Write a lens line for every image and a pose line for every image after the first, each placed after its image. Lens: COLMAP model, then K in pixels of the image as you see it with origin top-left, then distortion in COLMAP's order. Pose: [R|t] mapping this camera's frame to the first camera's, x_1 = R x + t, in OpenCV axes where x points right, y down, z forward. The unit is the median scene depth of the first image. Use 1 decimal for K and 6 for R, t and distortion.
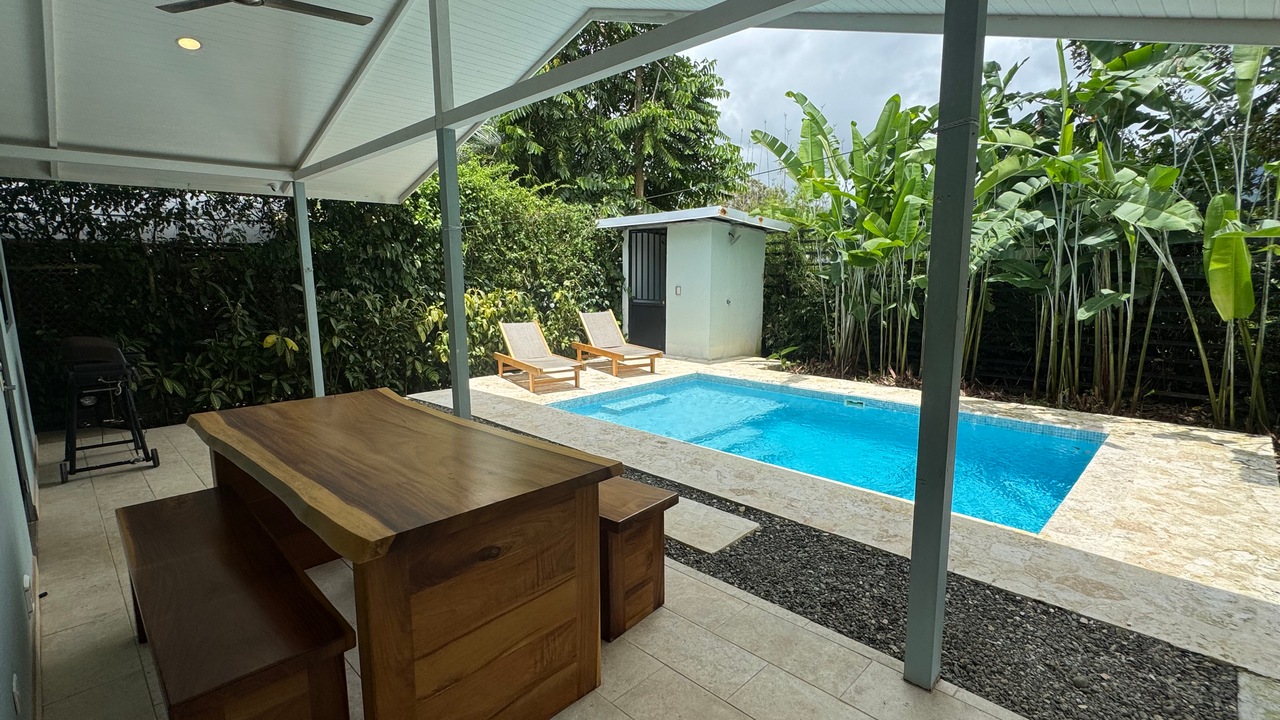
lens RADIAL K [[590.8, 0, 640.0], [0, 590.8, 360.0], [0, 0, 1]] dist [-0.000827, 0.000567]
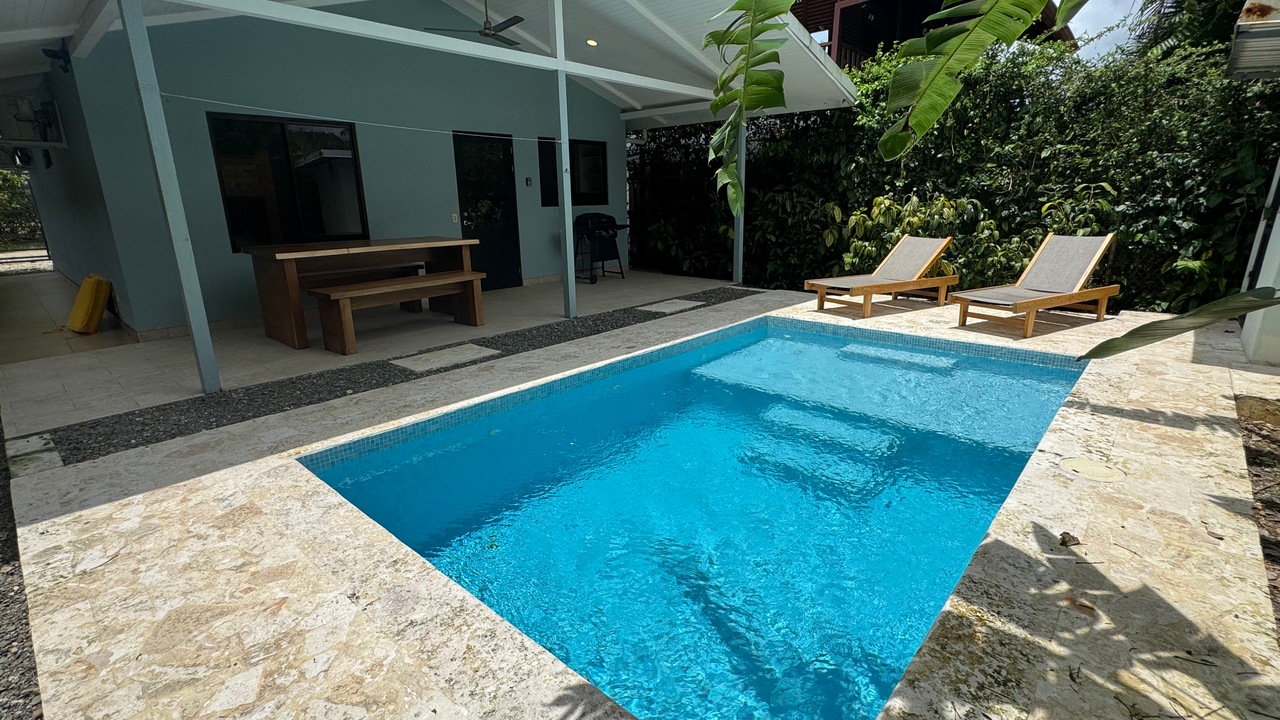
lens RADIAL K [[590.8, 0, 640.0], [0, 590.8, 360.0], [0, 0, 1]] dist [-0.000827, 0.000567]
pose [[0.048245, 0.276550, -0.959788, 1.028615], [-0.139904, 0.953305, 0.267650, -0.111216], [0.988989, 0.121365, 0.084683, 0.963306]]
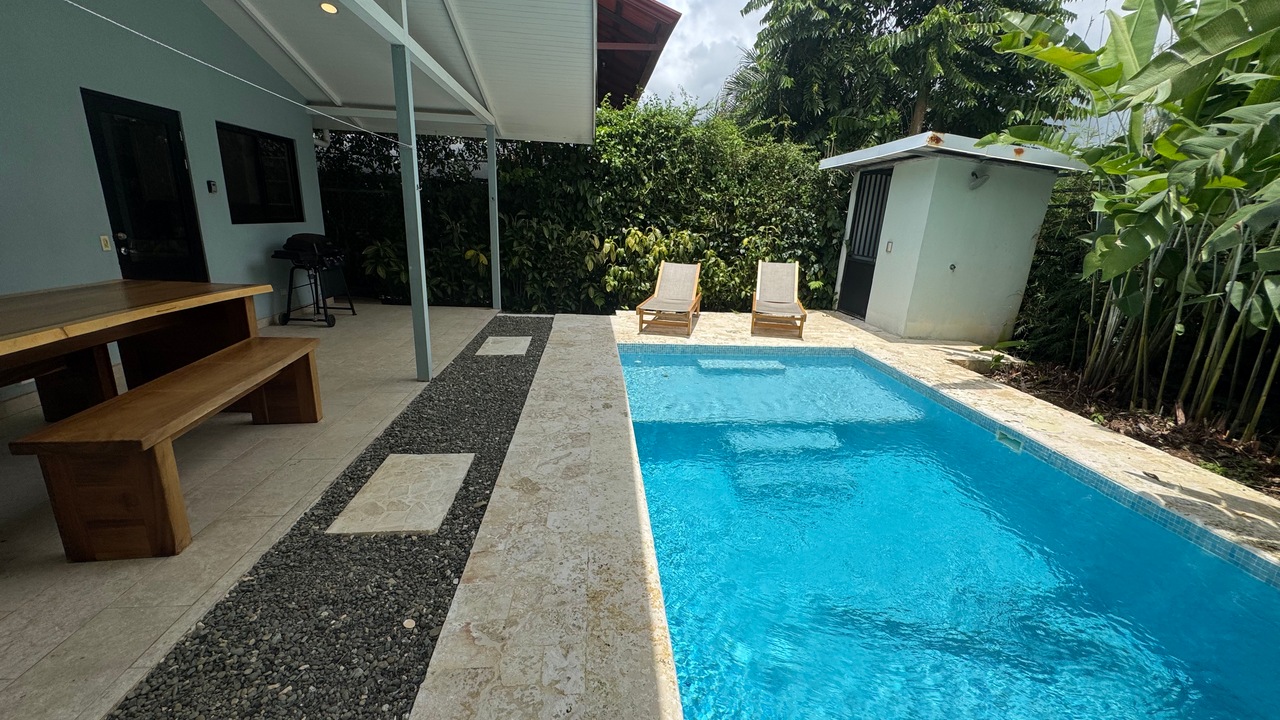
lens RADIAL K [[512.2, 0, 642.0], [0, 512.2, 359.8], [0, 0, 1]] dist [-0.002697, 0.000130]
pose [[0.763207, 0.215607, -0.609122, 0.533209], [-0.149446, 0.976028, 0.158228, -0.053440], [0.628635, -0.029730, 0.777132, 0.467803]]
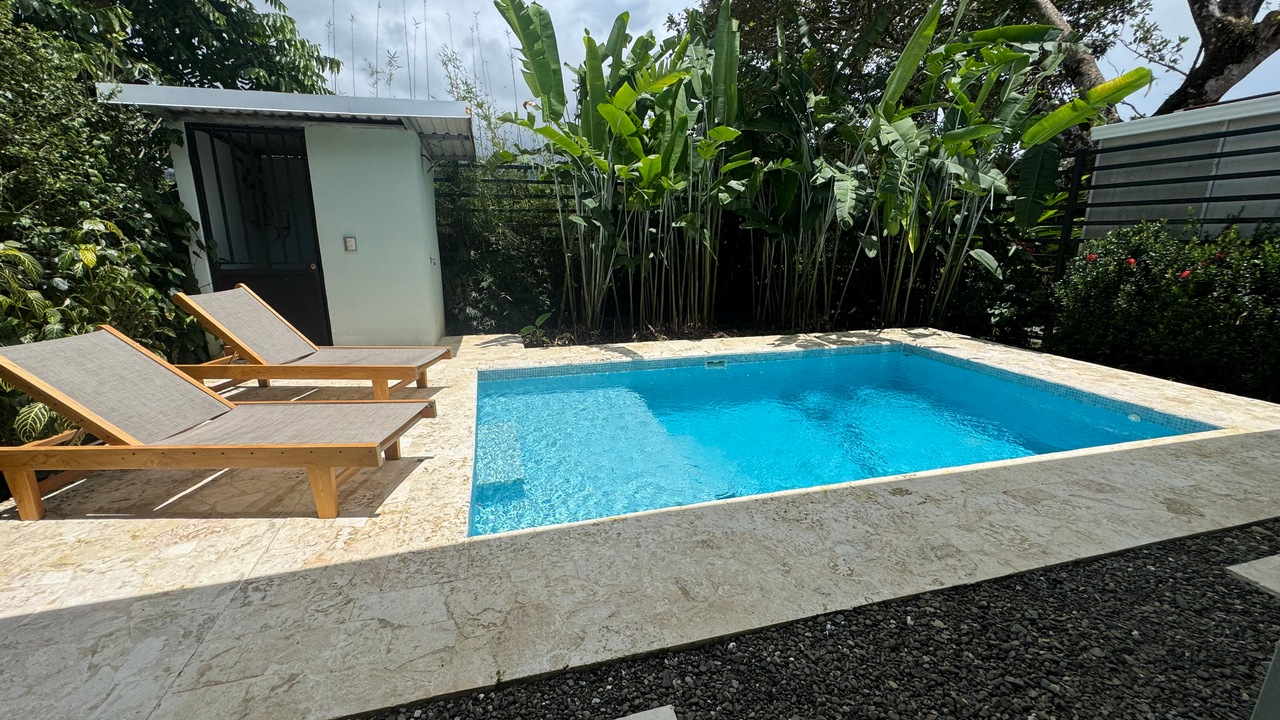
lens RADIAL K [[512.2, 0, 642.0], [0, 512.2, 359.8], [0, 0, 1]] dist [-0.002697, 0.000130]
pose [[0.498906, -0.195192, 0.844389, -0.483237], [0.126650, 0.980268, 0.151772, -0.089990], [-0.857352, 0.031222, 0.513783, 0.987316]]
